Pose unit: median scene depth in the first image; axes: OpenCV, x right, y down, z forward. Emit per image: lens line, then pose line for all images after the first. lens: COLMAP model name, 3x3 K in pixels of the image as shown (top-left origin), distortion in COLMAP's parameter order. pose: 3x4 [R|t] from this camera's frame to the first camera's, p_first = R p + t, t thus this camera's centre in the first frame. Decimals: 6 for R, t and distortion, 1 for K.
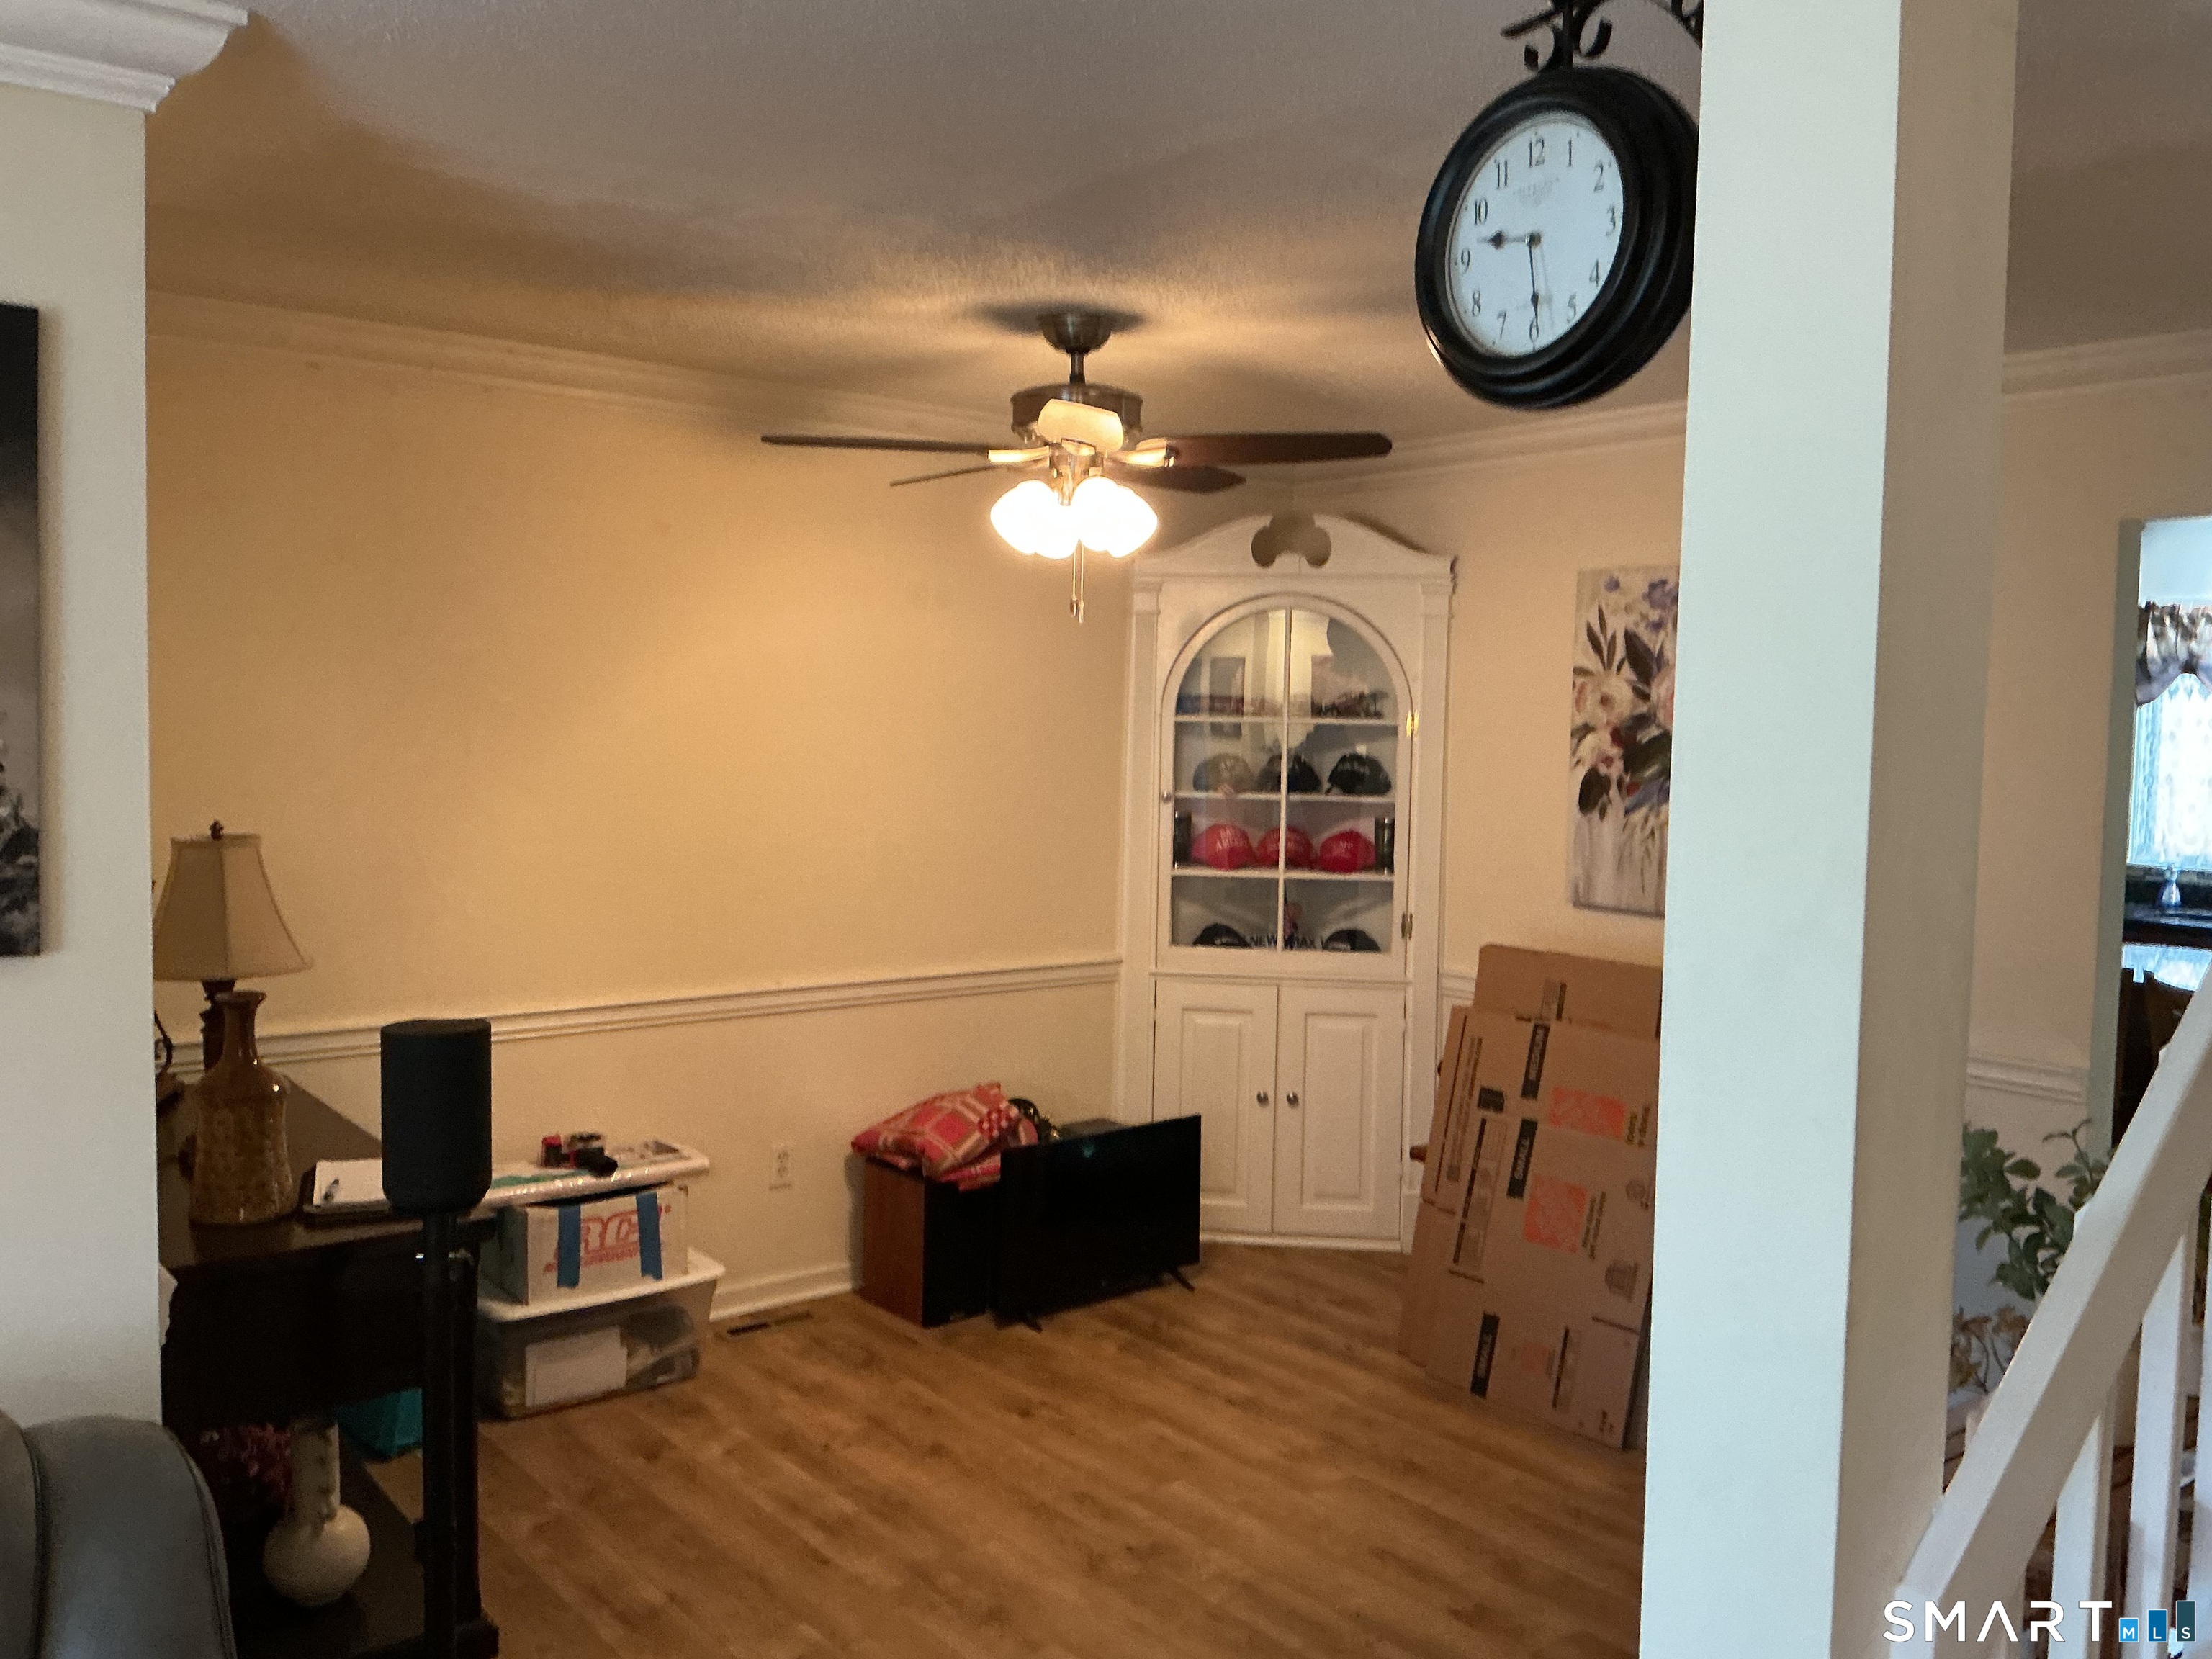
lens RADIAL K [[1834.9, 0, 1114.3], [0, 1834.9, 830.4], [0, 0, 1]] dist [0.074517, -0.128359]
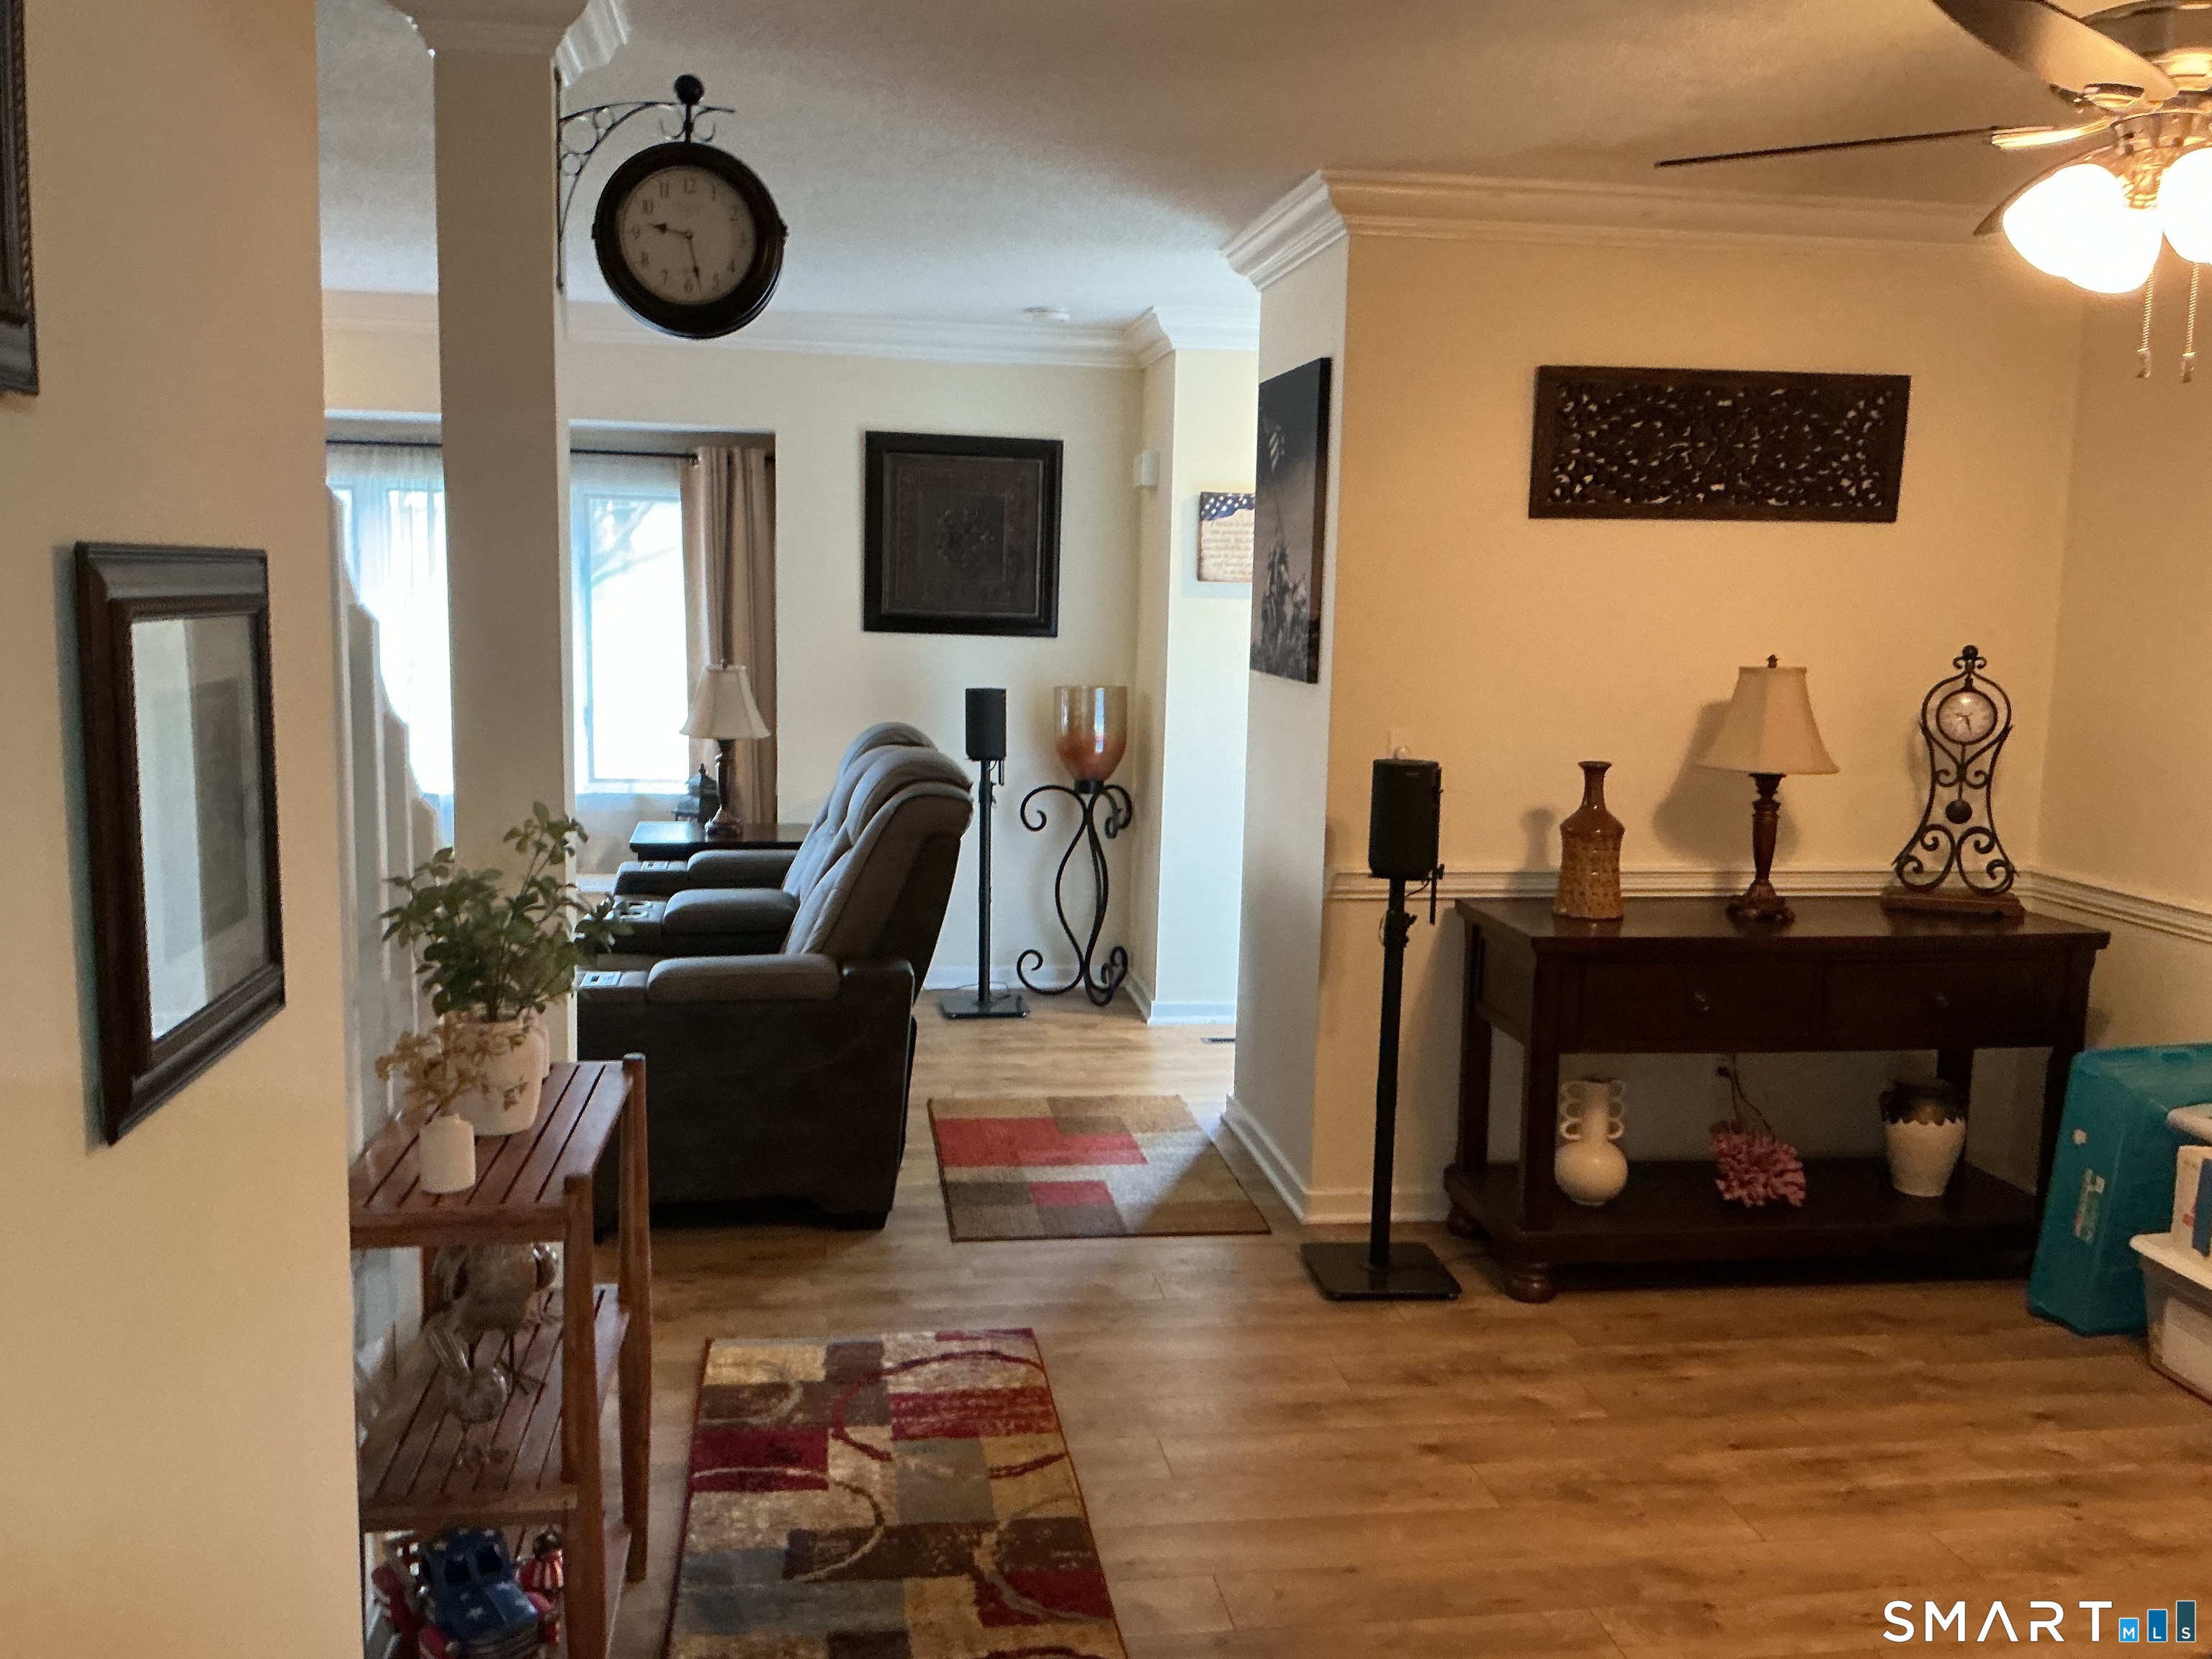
lens RADIAL K [[1834.9, 0, 1106.6], [0, 1834.9, 822.6], [0, 0, 1]] dist [0.074517, -0.128359]
pose [[-0.493663, 0.081398, -0.865836, 0.787853], [-0.084897, 0.986344, 0.141133, -0.030887], [0.865500, 0.143179, -0.480011, 1.102125]]
